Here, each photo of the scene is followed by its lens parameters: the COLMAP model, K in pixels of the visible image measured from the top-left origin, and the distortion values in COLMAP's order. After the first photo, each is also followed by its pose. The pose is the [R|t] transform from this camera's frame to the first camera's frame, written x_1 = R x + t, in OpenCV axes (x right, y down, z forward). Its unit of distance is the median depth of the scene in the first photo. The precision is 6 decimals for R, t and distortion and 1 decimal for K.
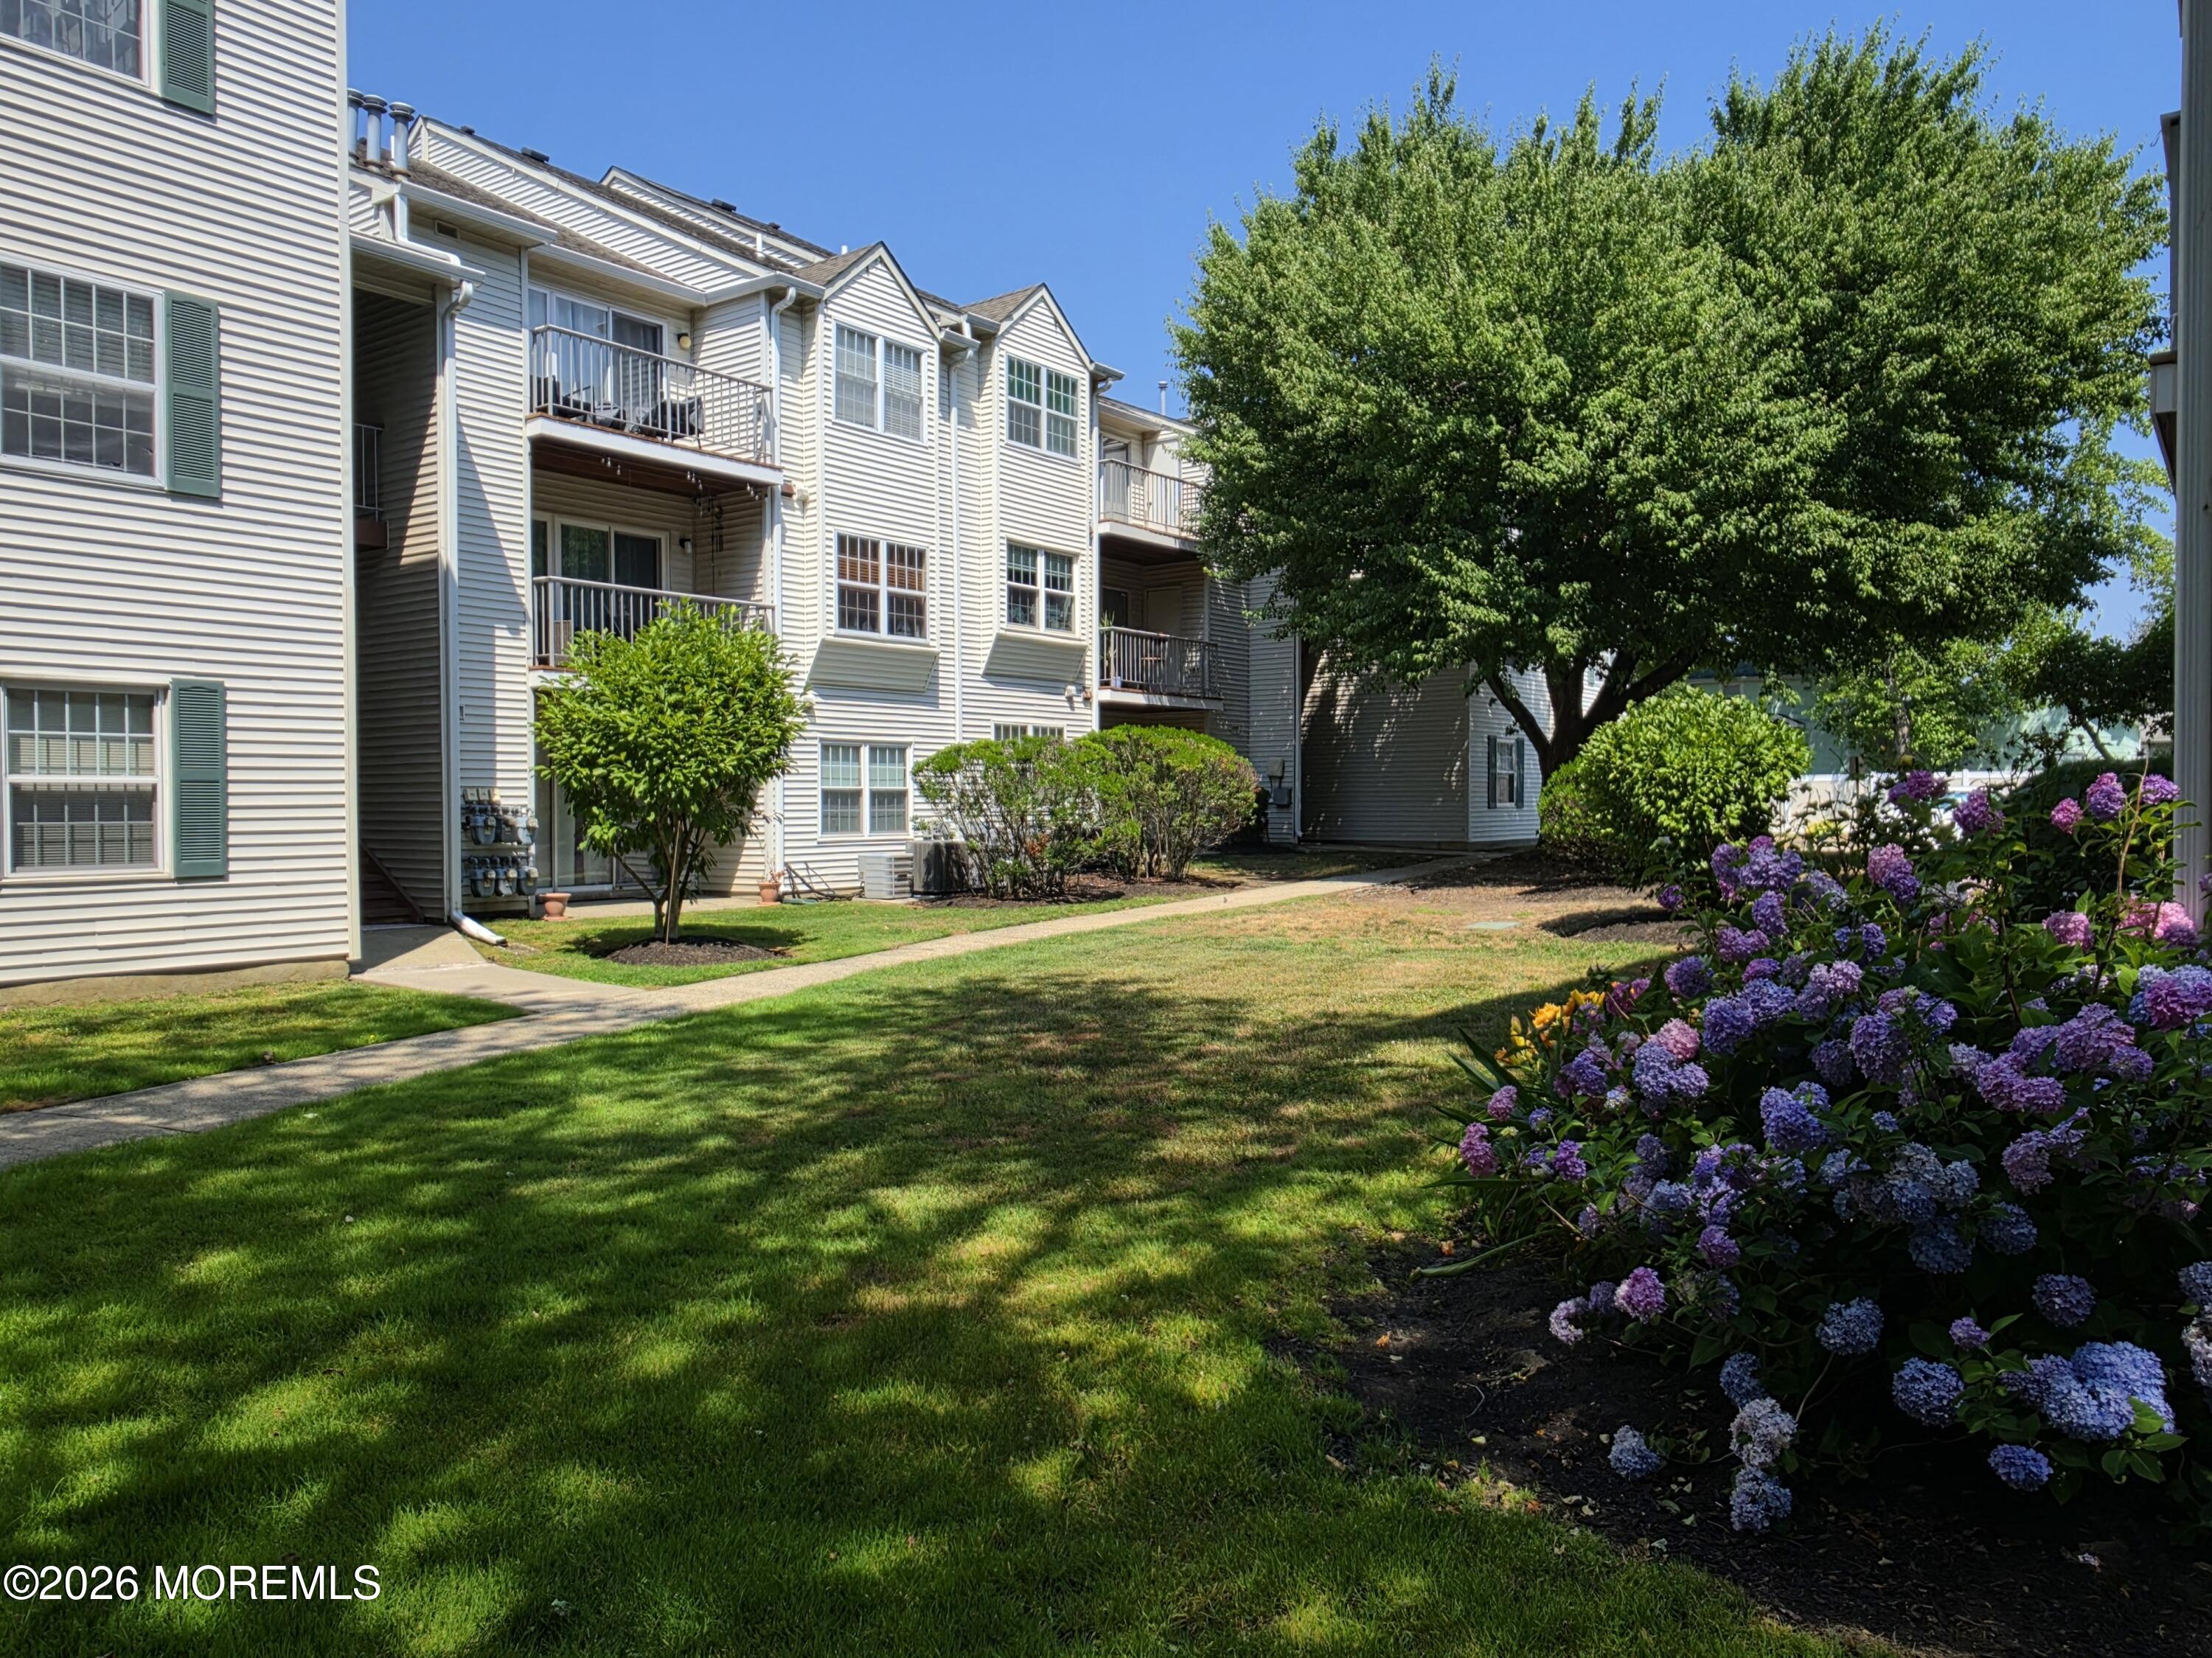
lens RADIAL K [[1549.8, 0, 1106.0], [0, 1549.8, 829.0], [0, 0, 1]] dist [-0.005485, -0.000978]
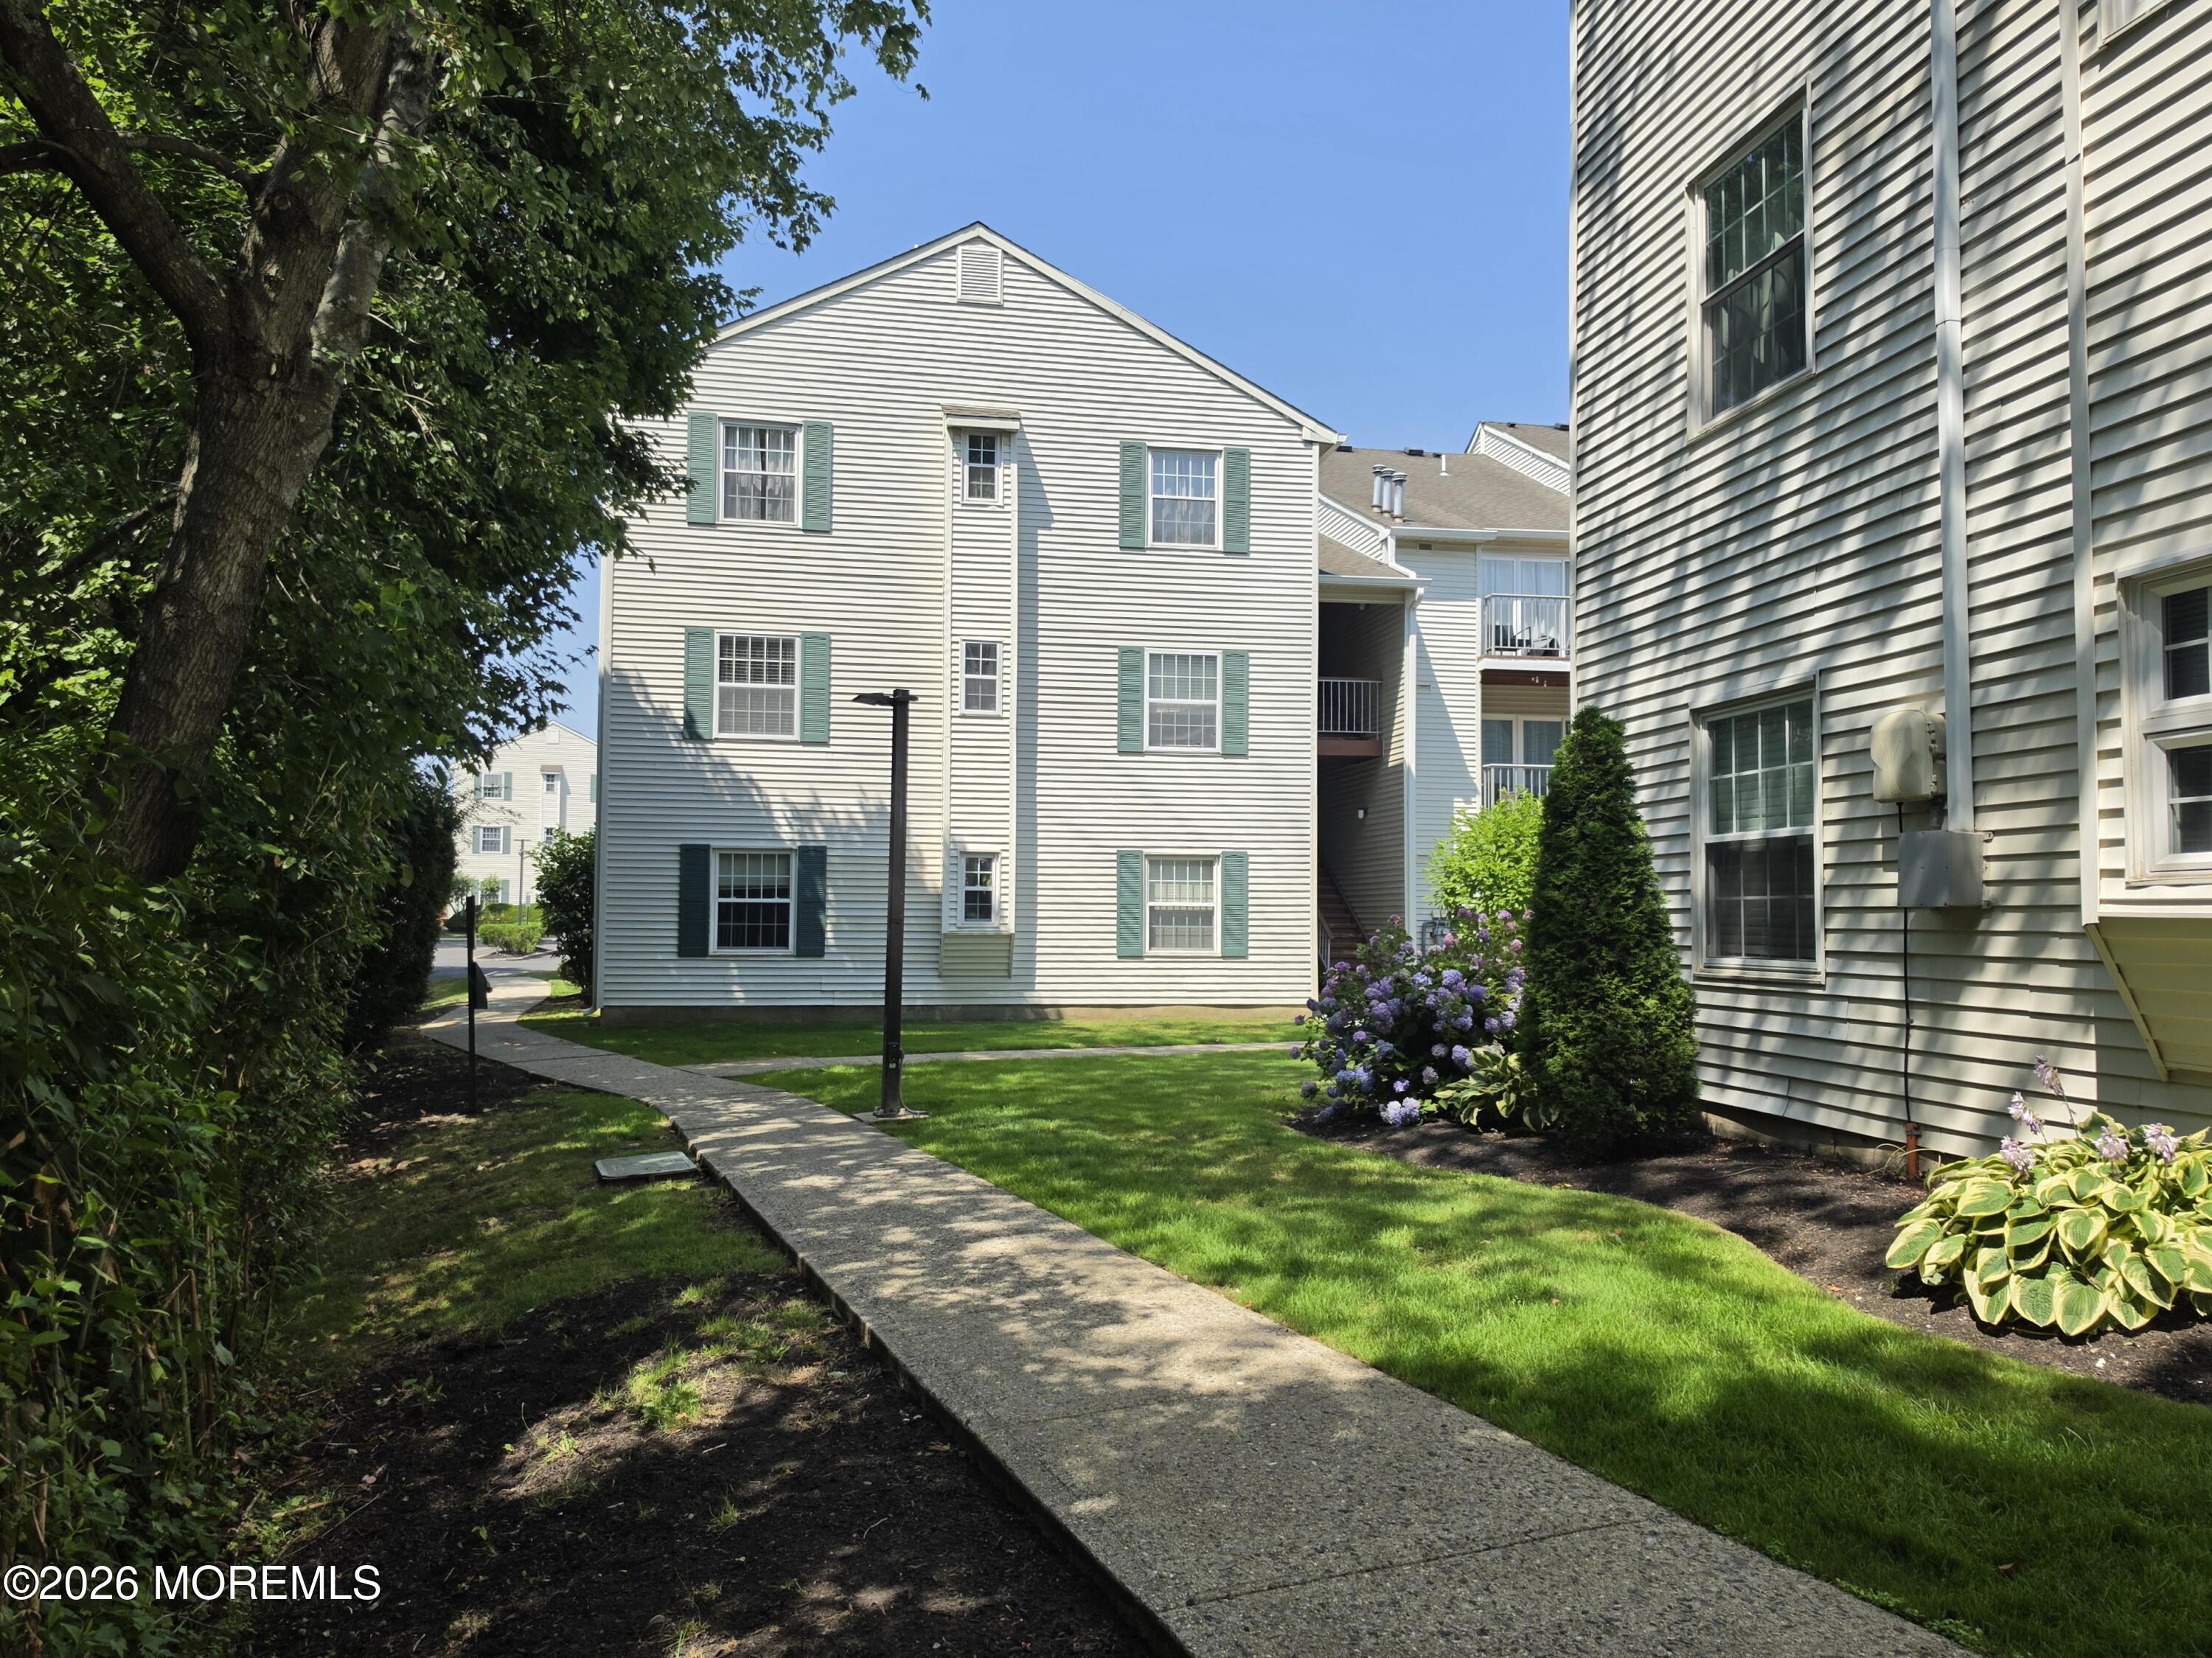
lens RADIAL K [[1549.8, 0, 1106.0], [0, 1549.8, 829.0], [0, 0, 1]] dist [-0.005485, -0.000978]
pose [[0.731544, -0.031804, -0.681052, 0.595857], [-0.022699, 0.997221, -0.070951, 0.014380], [0.681416, 0.067363, 0.728790, -0.494319]]
